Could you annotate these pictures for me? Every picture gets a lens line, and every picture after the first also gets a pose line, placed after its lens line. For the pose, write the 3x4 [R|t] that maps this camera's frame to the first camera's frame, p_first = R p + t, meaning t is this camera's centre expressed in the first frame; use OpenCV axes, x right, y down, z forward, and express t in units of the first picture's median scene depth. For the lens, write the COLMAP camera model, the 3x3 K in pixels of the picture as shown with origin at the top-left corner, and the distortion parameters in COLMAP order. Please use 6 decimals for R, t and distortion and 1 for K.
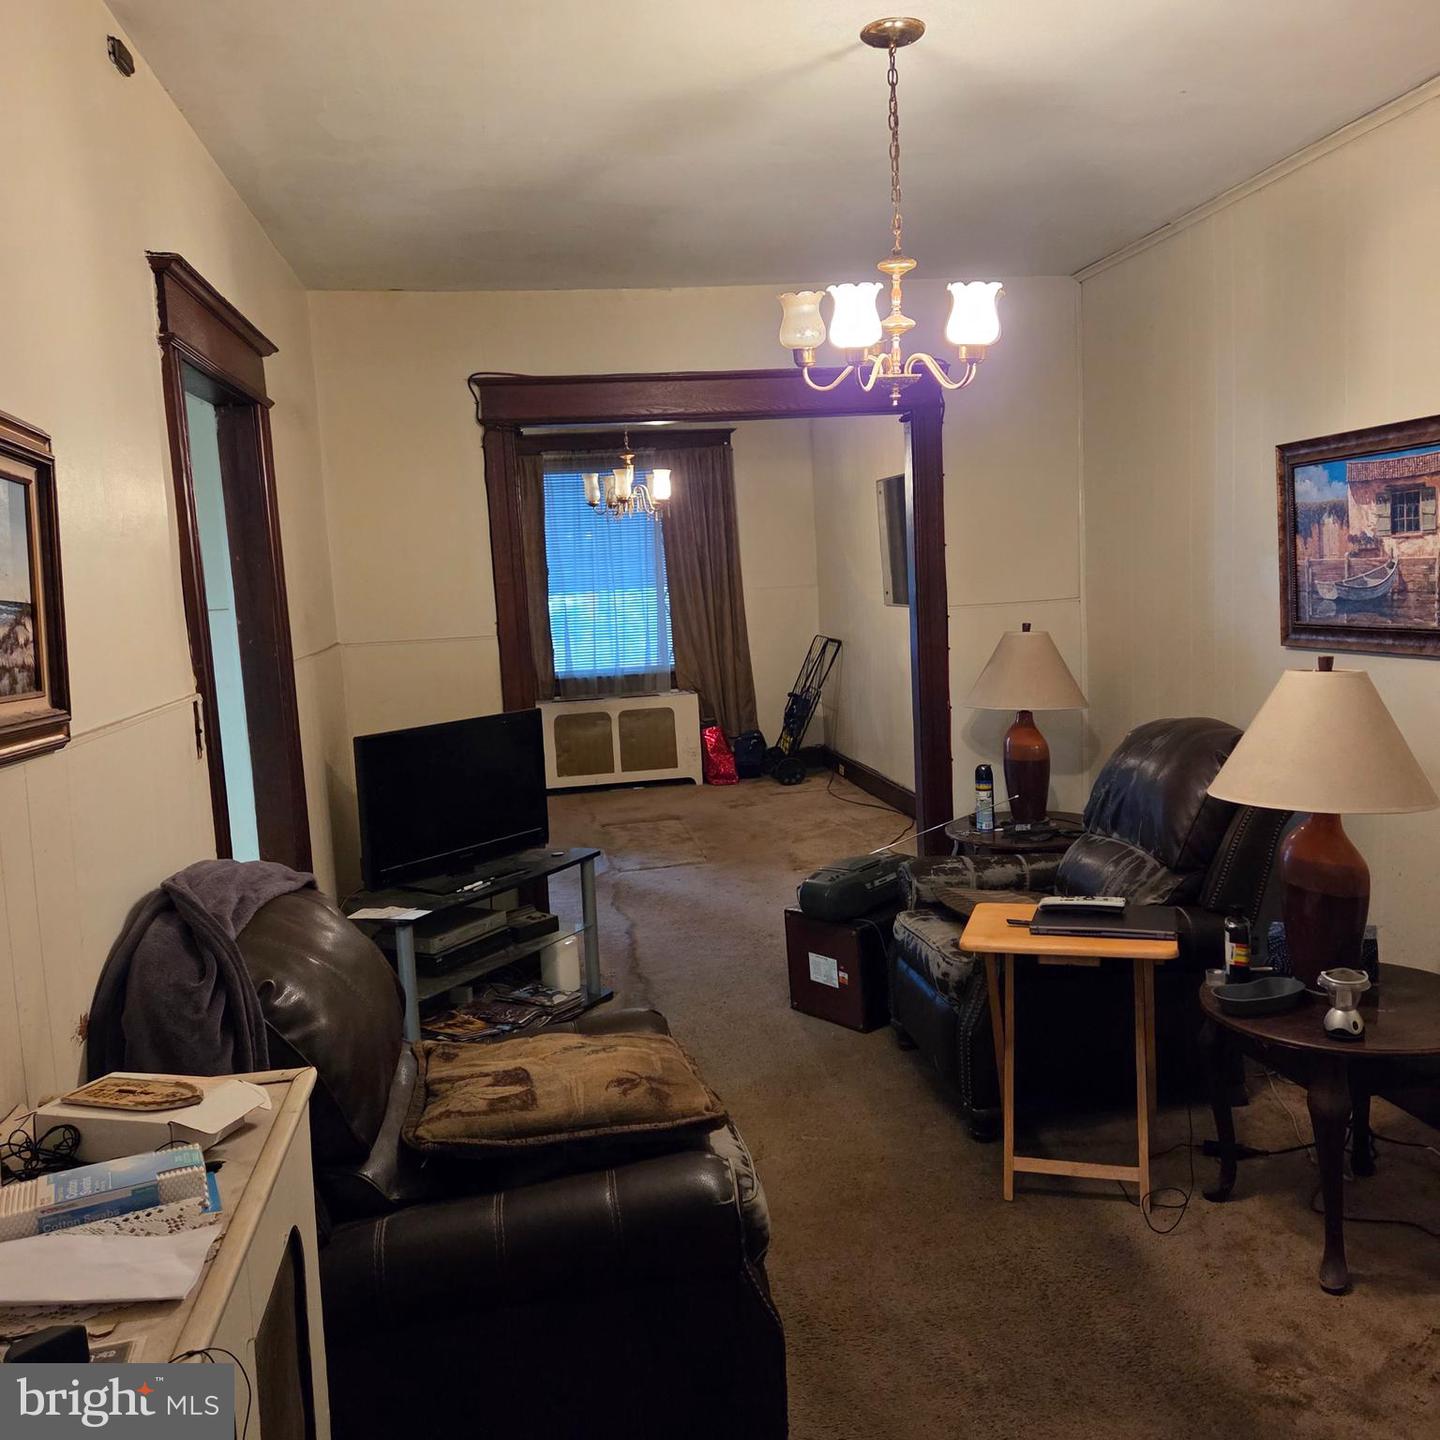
lens RADIAL K [[1303.5, 0, 720.0], [0, 1303.5, 720.0], [0, 0, 1]] dist [0.094095, -0.094793]
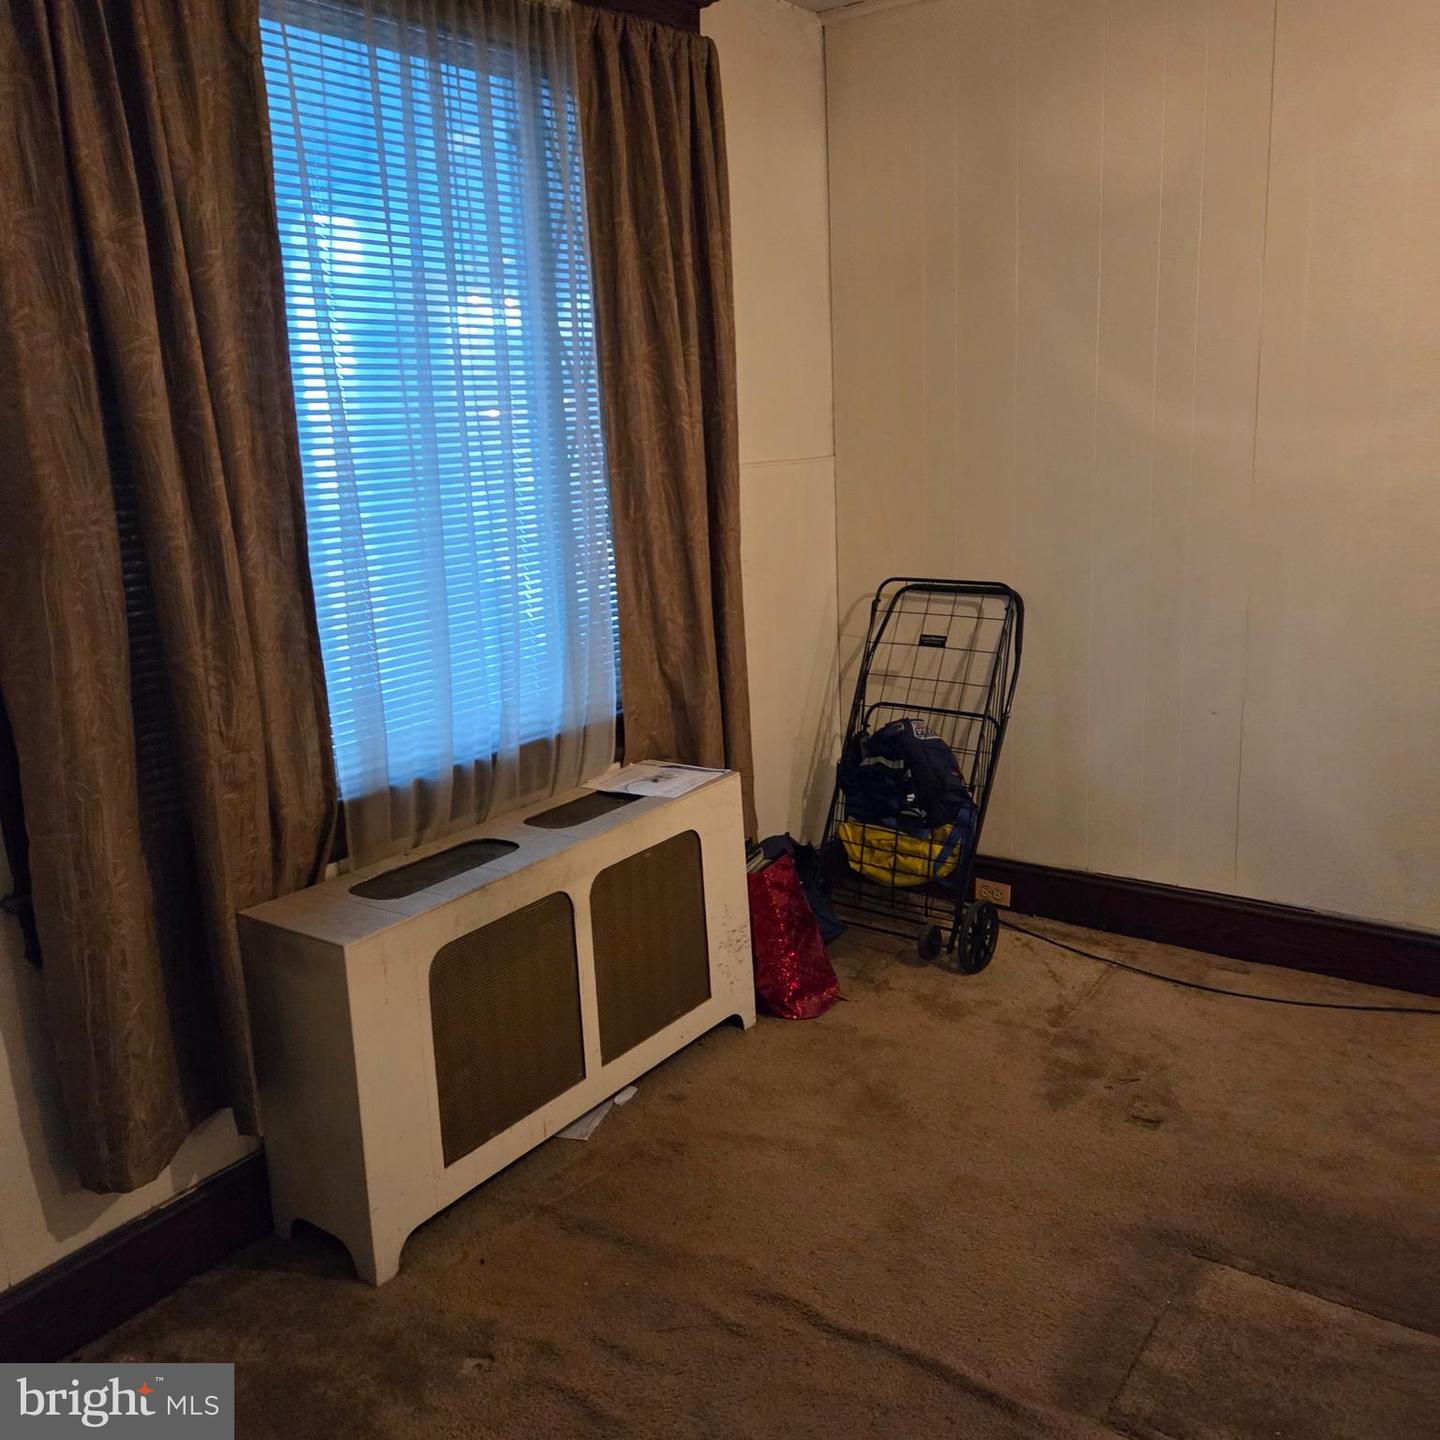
lens RADIAL K [[1303.5, 0, 720.0], [0, 1303.5, 720.0], [0, 0, 1]] dist [0.094095, -0.094793]
pose [[0.716809, -0.141388, 0.682785, -0.253156], [0.088213, 0.989746, 0.112343, -0.072832], [-0.691667, -0.020298, 0.721931, 0.753174]]
